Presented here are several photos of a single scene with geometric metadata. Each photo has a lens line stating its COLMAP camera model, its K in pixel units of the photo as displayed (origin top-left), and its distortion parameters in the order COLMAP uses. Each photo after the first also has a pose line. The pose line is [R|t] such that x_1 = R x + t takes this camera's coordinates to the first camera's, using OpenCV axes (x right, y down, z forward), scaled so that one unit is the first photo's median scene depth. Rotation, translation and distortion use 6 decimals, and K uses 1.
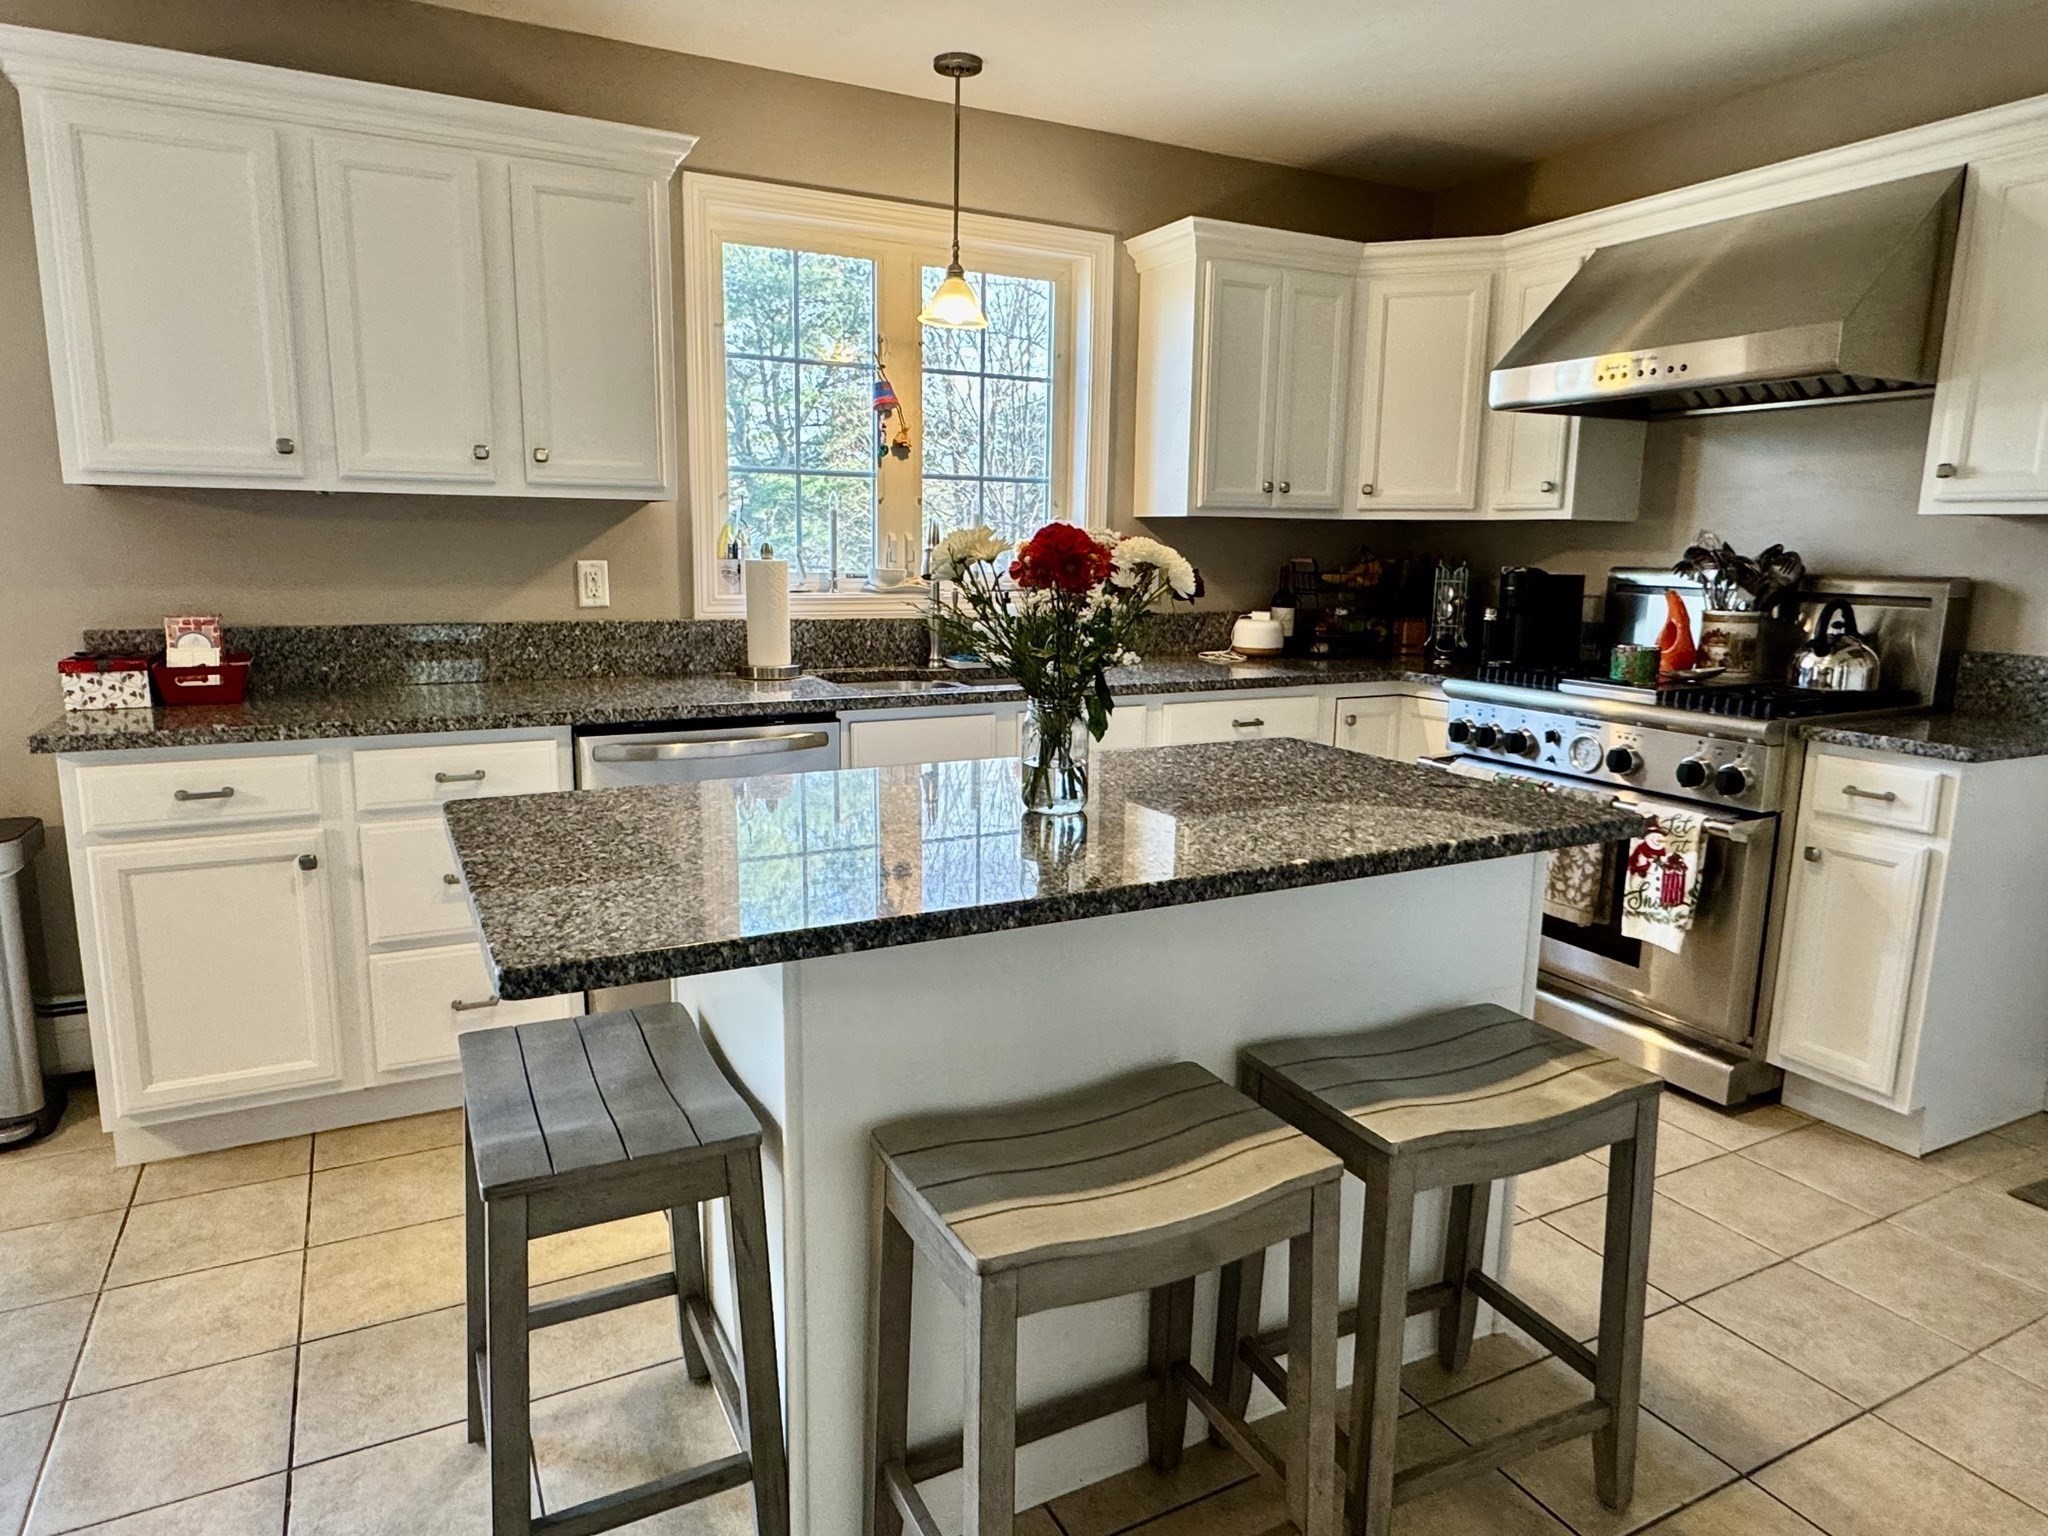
lens RADIAL K [[1251.2, 0, 1014.5], [0, 1251.2, 764.6], [0, 0, 1]] dist [0.000623, 0.000258]
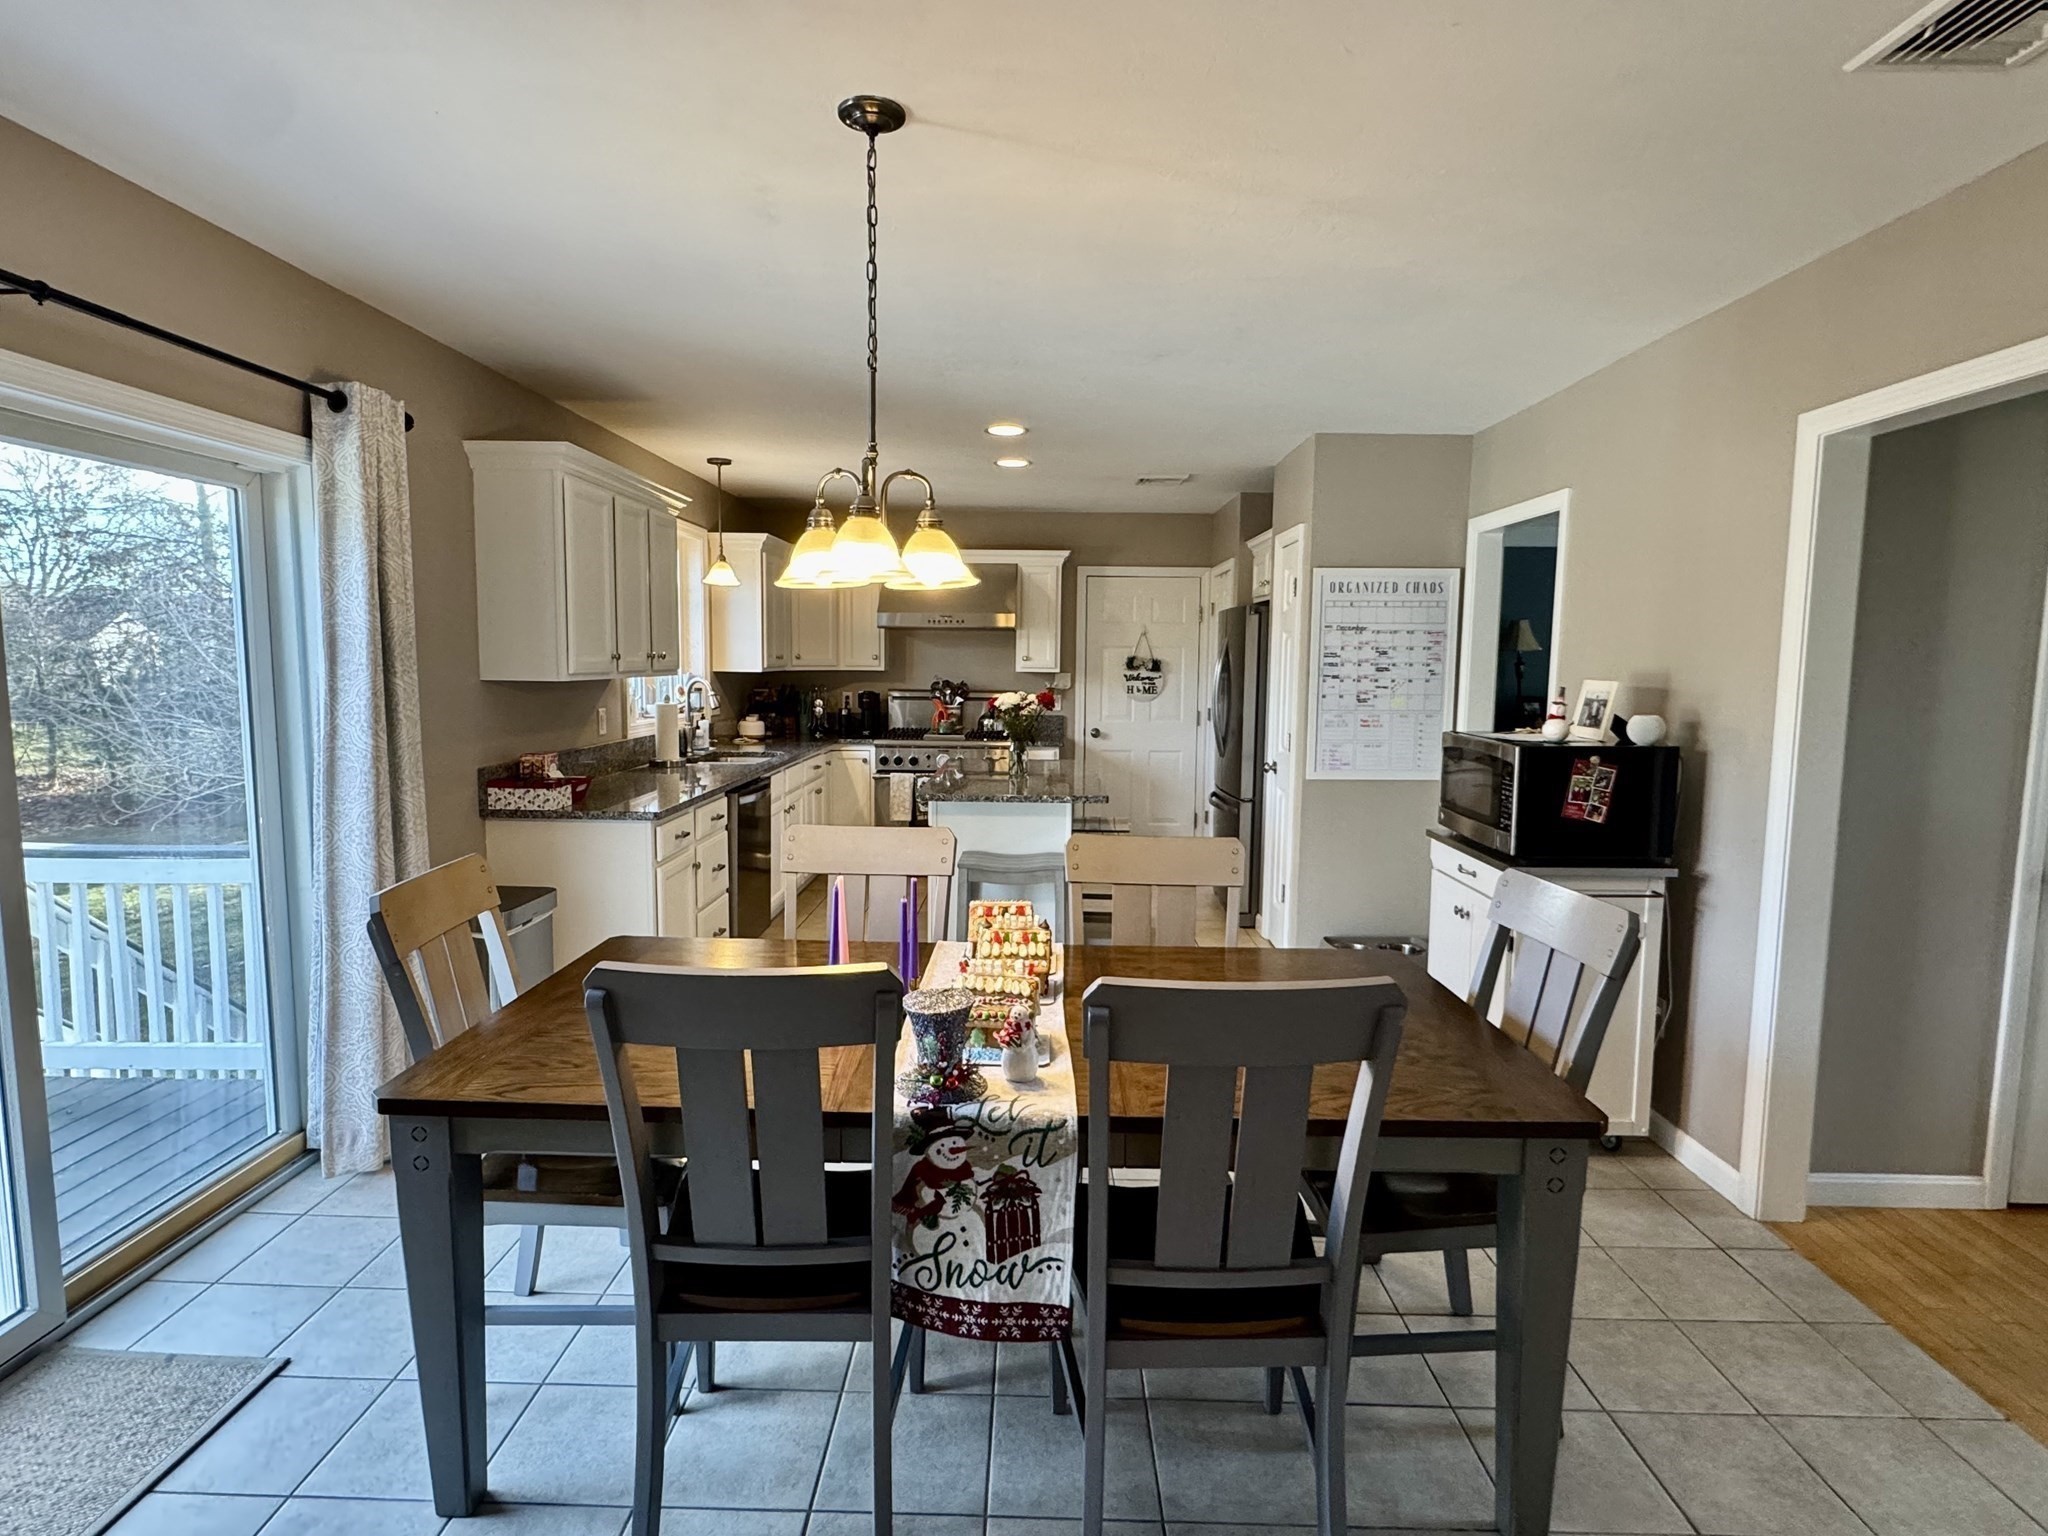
lens RADIAL K [[1078.7, 0, 1022.2], [0, 1078.7, 769.5], [0, 0, 1]] dist [0.000777, 0.000013]
pose [[0.474248, -0.100985, 0.874580, -1.417810], [0.151349, 0.987962, 0.032007, -0.039314], [-0.867284, 0.117188, 0.483823, -0.233844]]
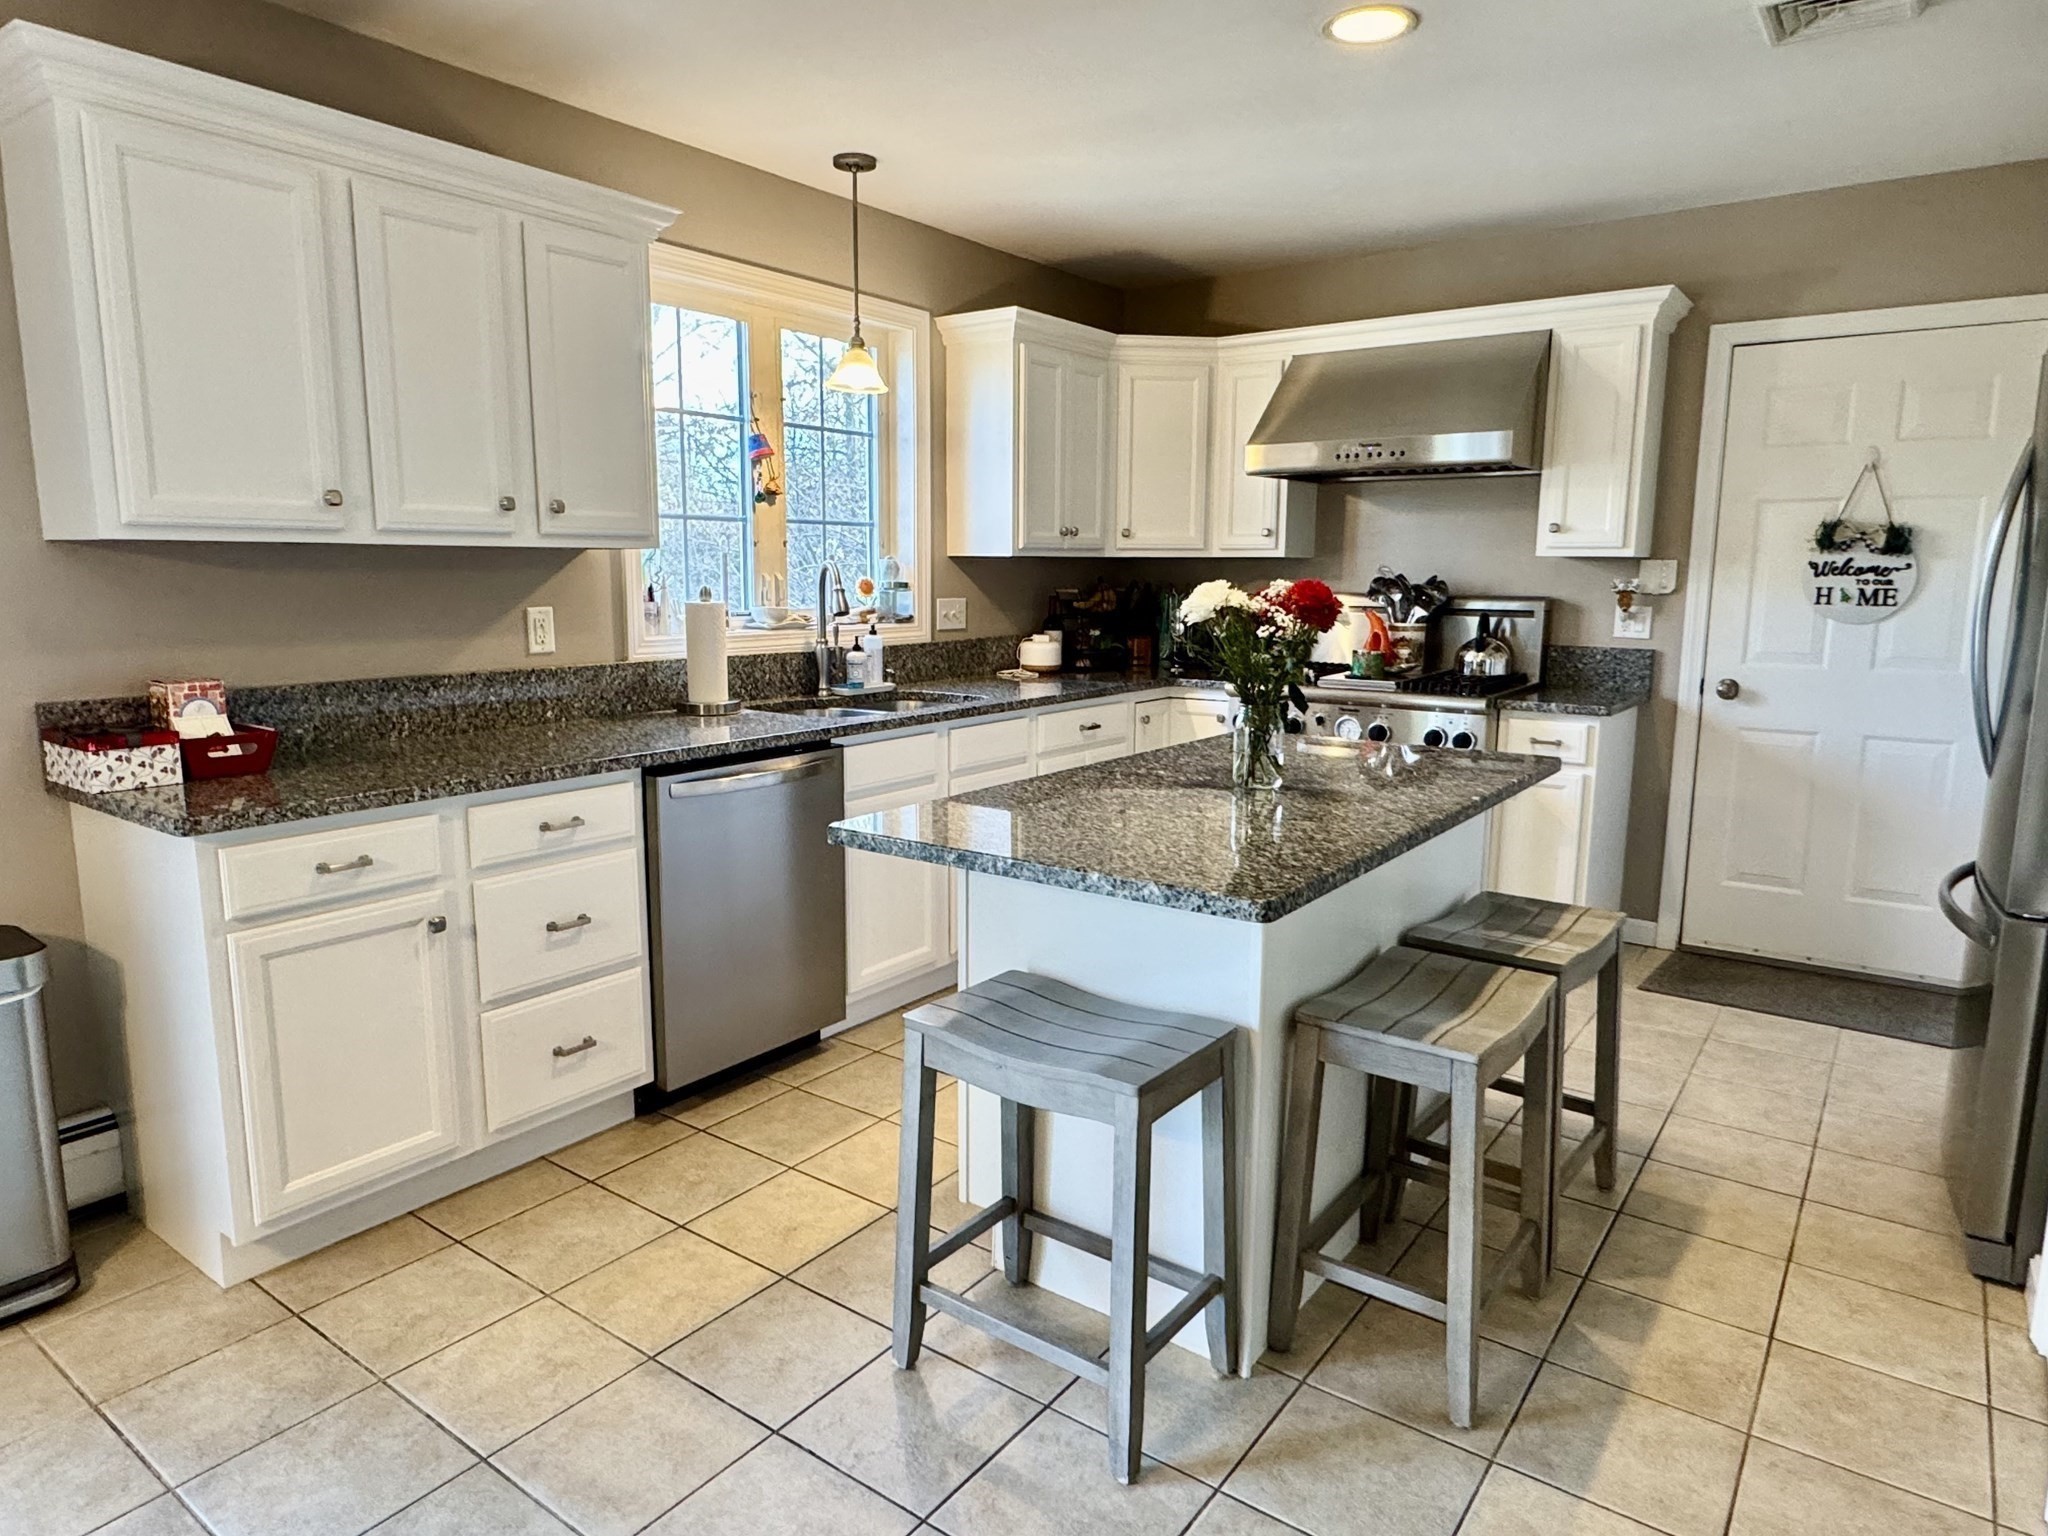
lens RADIAL K [[1251.2, 0, 1018.4], [0, 1251.2, 764.8], [0, 0, 1]] dist [0.000623, 0.000258]
pose [[0.896095, -0.079783, 0.436633, -0.451437], [0.086269, 0.996259, 0.004991, -0.009589], [-0.435398, 0.033195, 0.899626, -0.064800]]
